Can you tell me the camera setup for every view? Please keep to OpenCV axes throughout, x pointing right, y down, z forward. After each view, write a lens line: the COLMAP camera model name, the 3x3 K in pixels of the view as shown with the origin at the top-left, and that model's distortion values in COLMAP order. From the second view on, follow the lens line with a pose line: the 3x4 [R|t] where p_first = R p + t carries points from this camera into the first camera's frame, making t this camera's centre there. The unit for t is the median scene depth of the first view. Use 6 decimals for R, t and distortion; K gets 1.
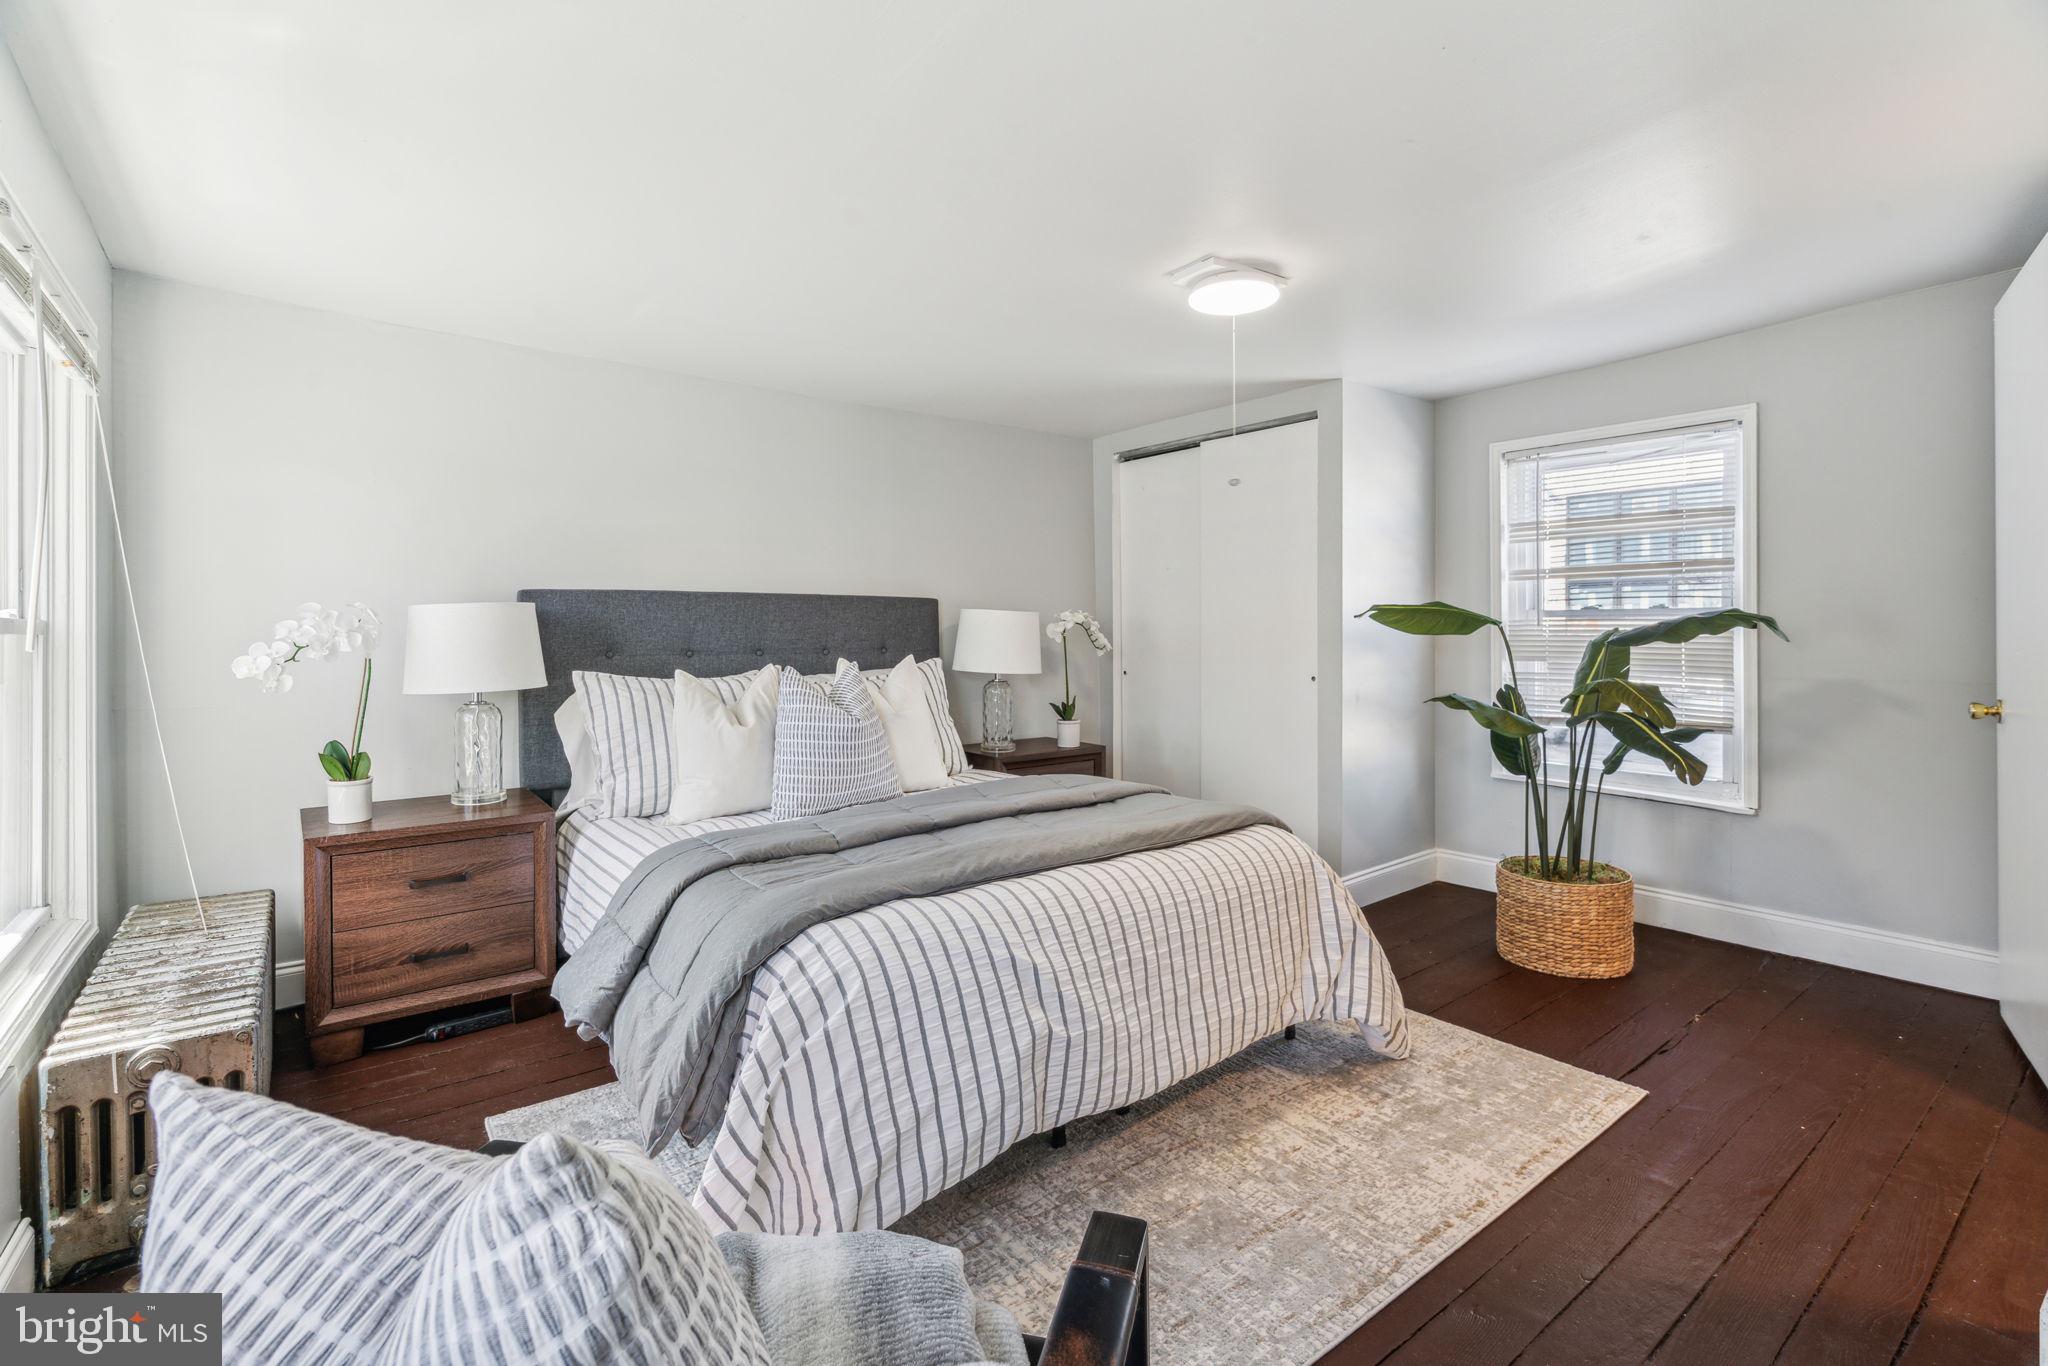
lens RADIAL K [[929.6, 0, 1024.0], [0, 929.6, 683.0], [0, 0, 1]] dist [-0.002854, 0.000450]
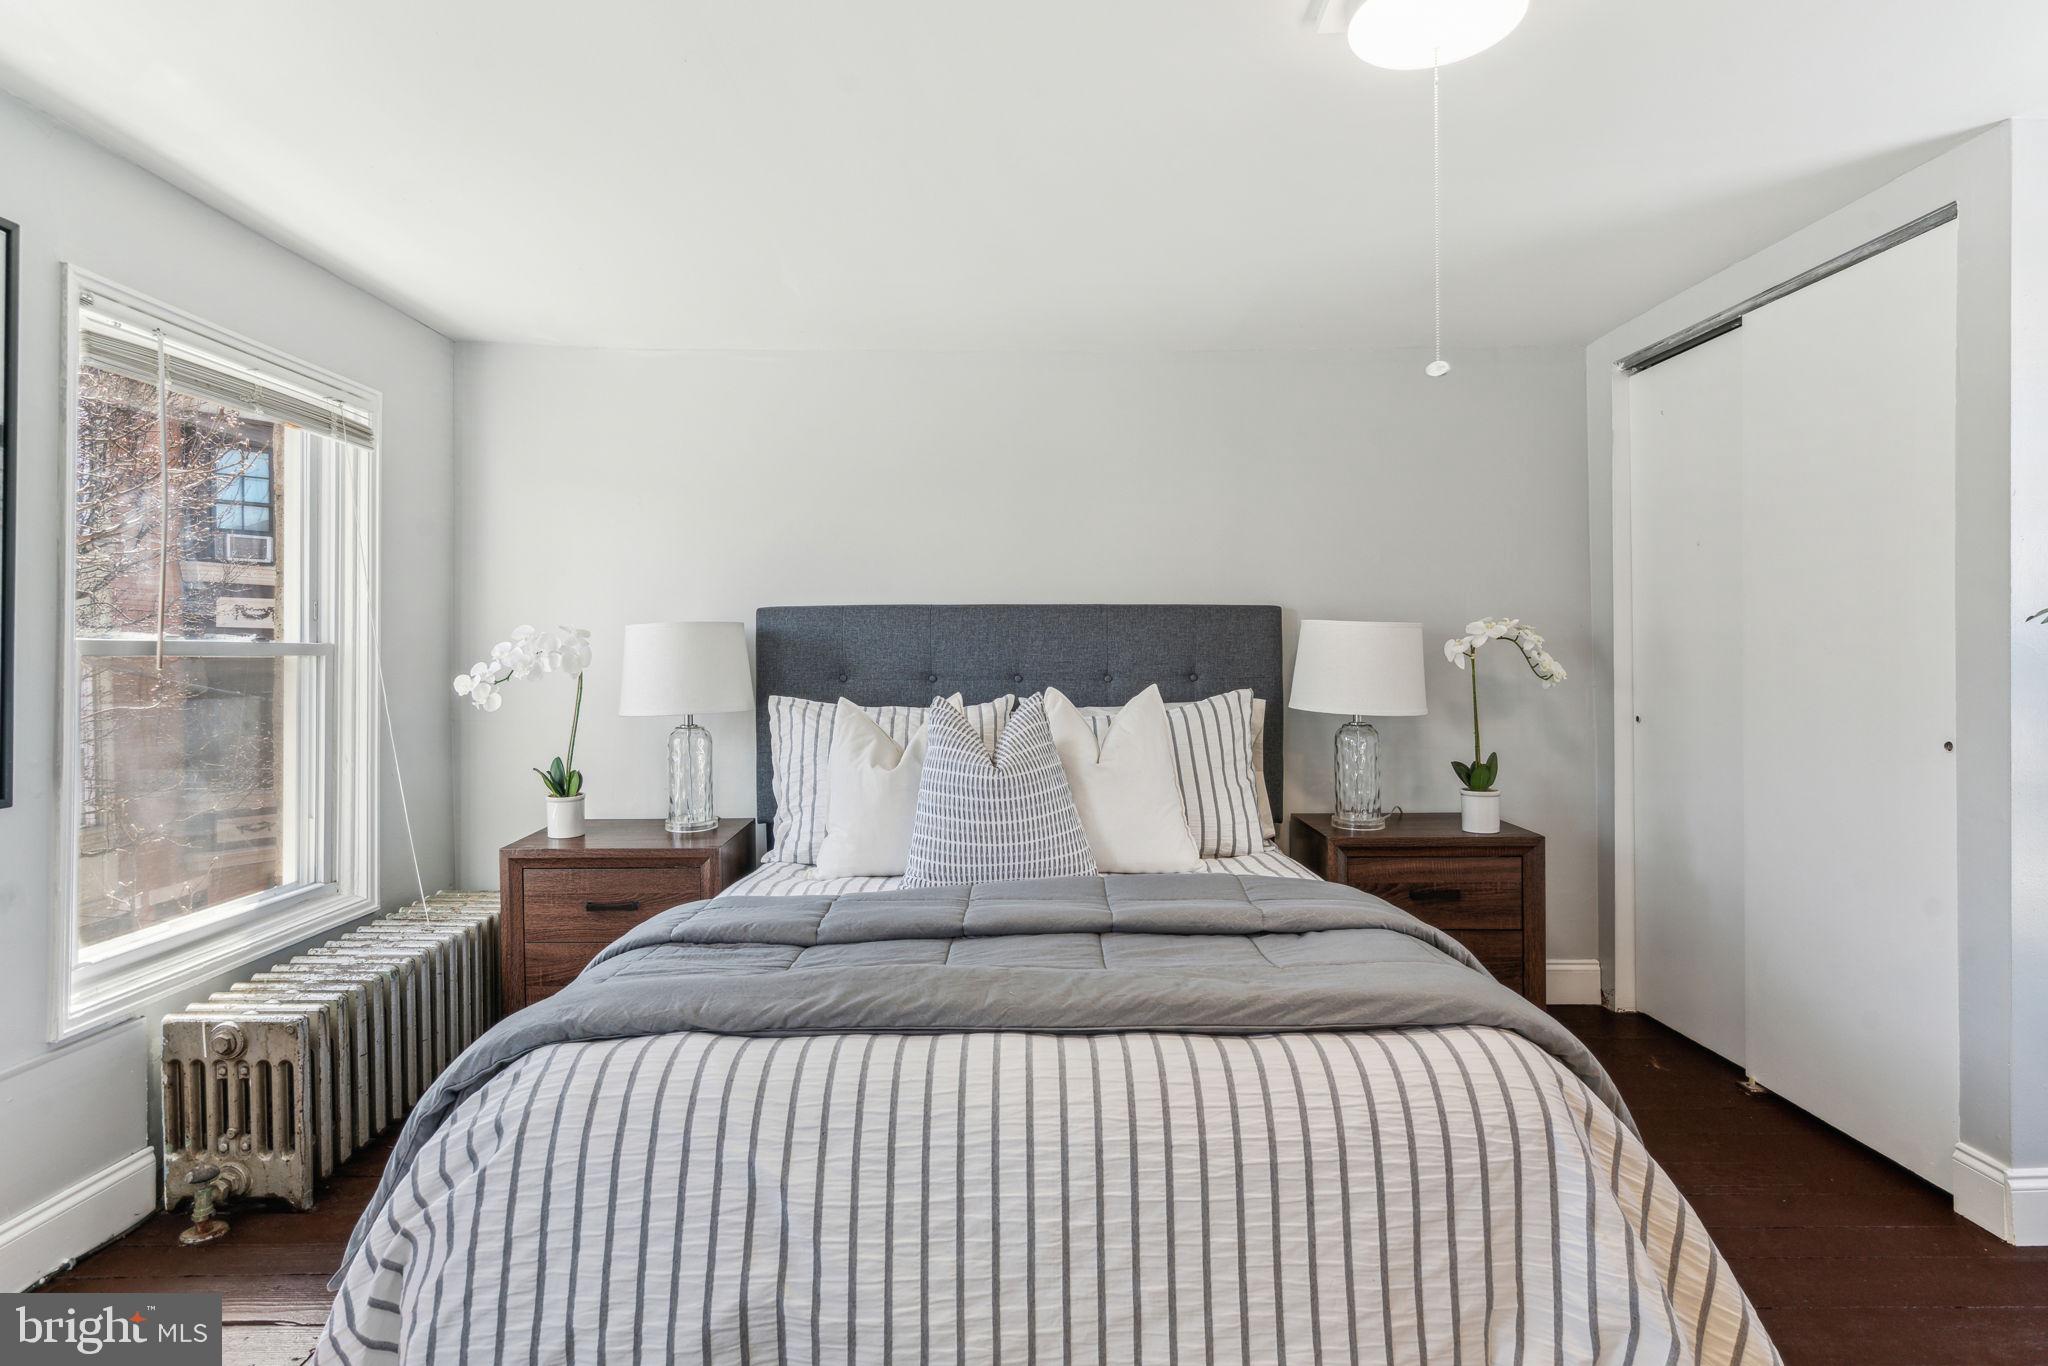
lens RADIAL K [[1069.8, 0, 1024.0], [0, 1069.8, 683.0], [0, 0, 1]] dist [0.003635, 0.001090]
pose [[0.788656, 0.015193, -0.614646, 0.370327], [-0.031575, 0.999376, -0.015810, -0.017310], [0.614023, 0.031876, 0.788644, 0.335716]]
